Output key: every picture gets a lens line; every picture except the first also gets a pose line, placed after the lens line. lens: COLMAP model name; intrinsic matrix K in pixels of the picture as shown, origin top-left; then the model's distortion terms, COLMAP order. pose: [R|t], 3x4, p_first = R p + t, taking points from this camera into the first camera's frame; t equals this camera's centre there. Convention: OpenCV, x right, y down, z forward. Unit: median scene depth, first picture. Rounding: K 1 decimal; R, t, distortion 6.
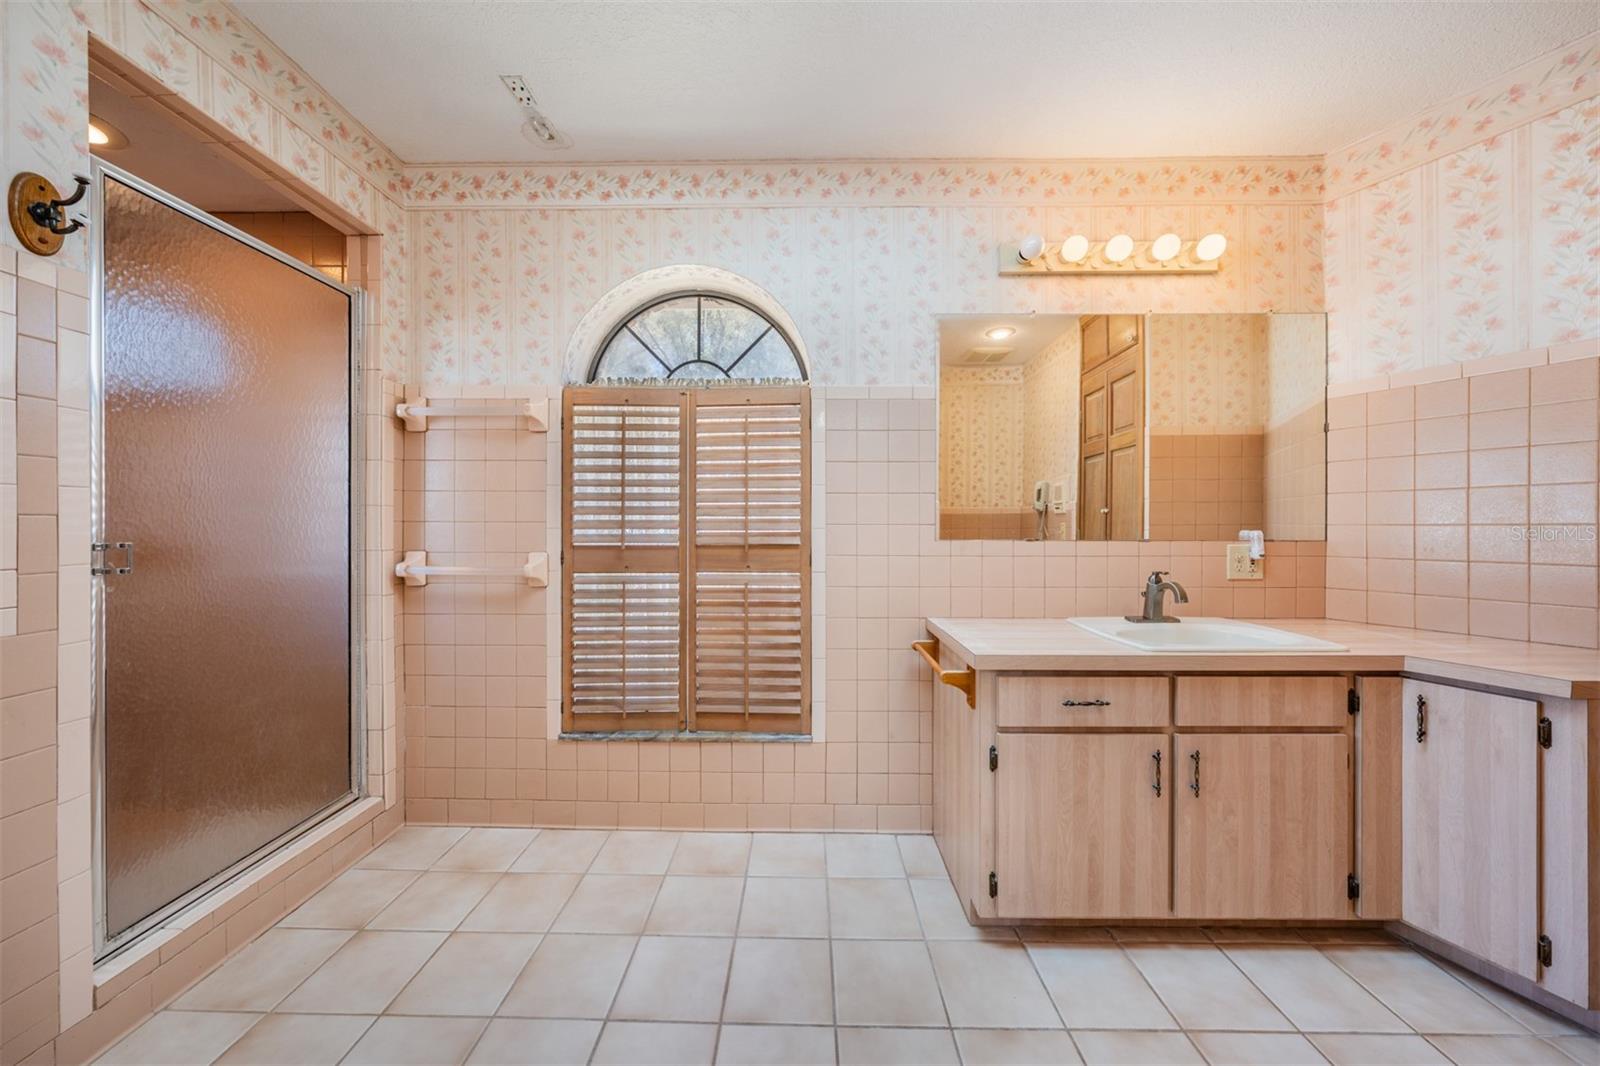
lens RADIAL K [[536.6, 0, 794.6], [0, 536.6, 527.1], [0, 0, 1]] dist [-0.002416, -0.000323]
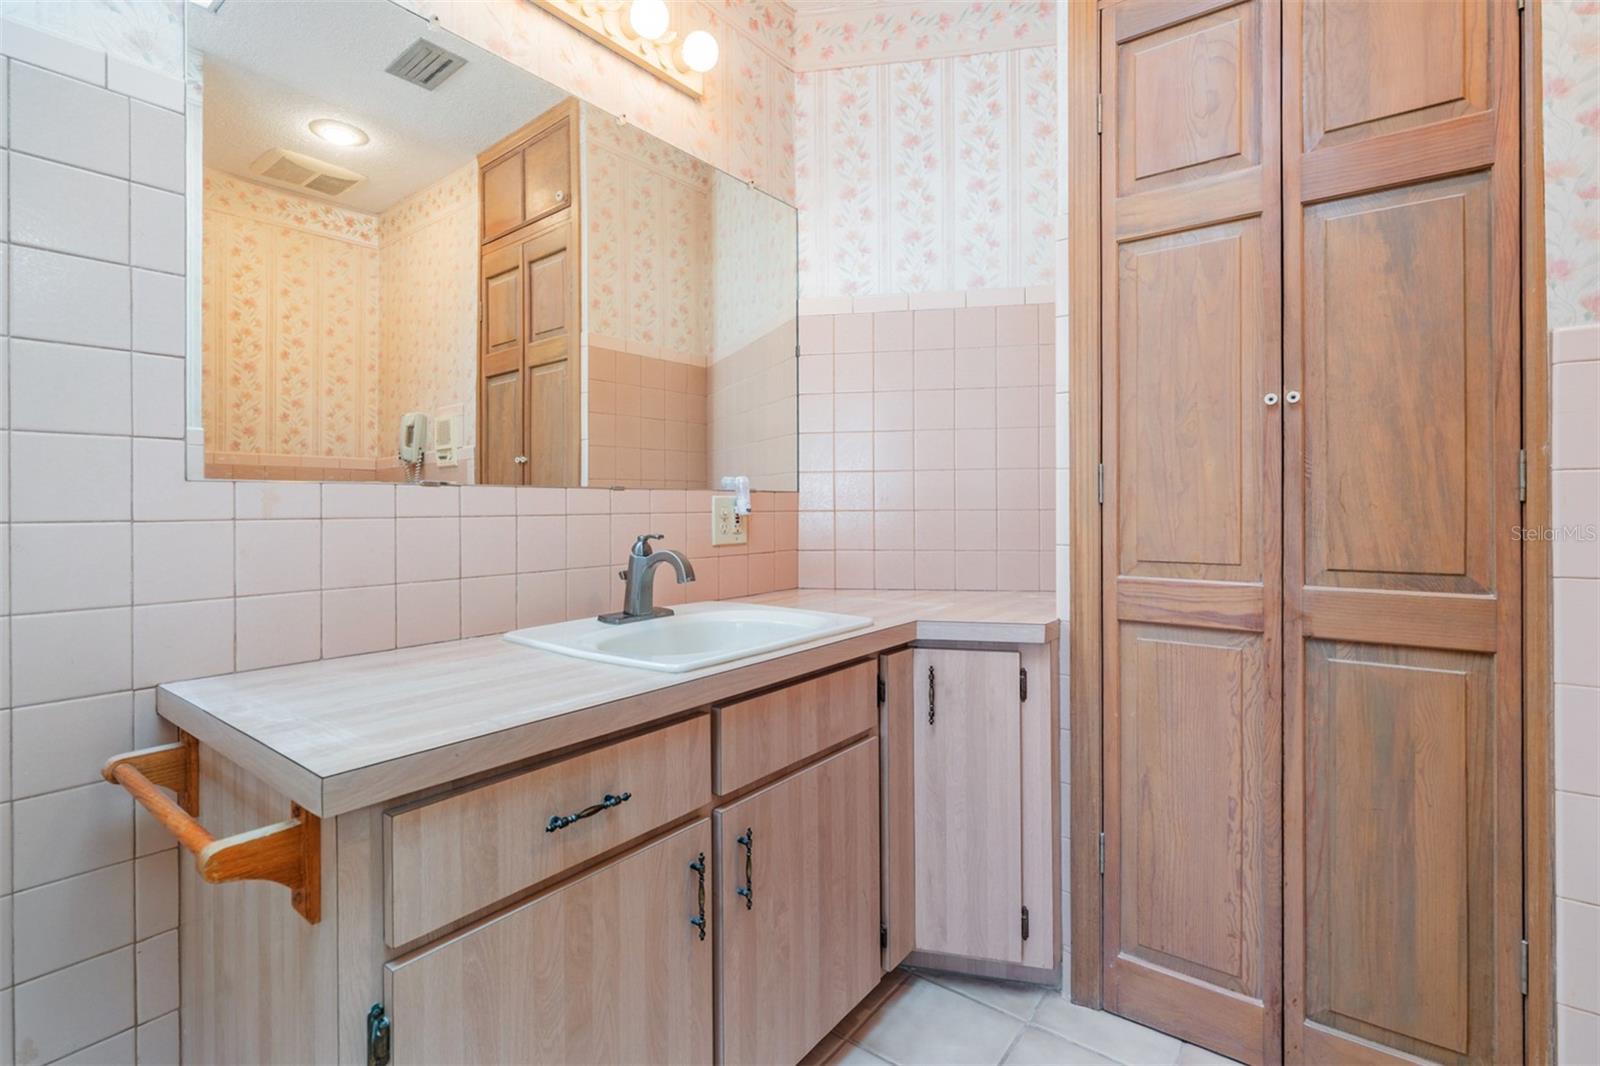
lens RADIAL K [[703.4, 0, 772.9], [0, 703.4, 512.1], [0, 0, 1]] dist [0.001761, -0.002153]
pose [[0.590117, -0.003572, 0.807310, 0.107024], [0.005195, 0.999986, 0.000627, 0.051228], [-0.807301, 0.003824, 0.590128, 0.374747]]
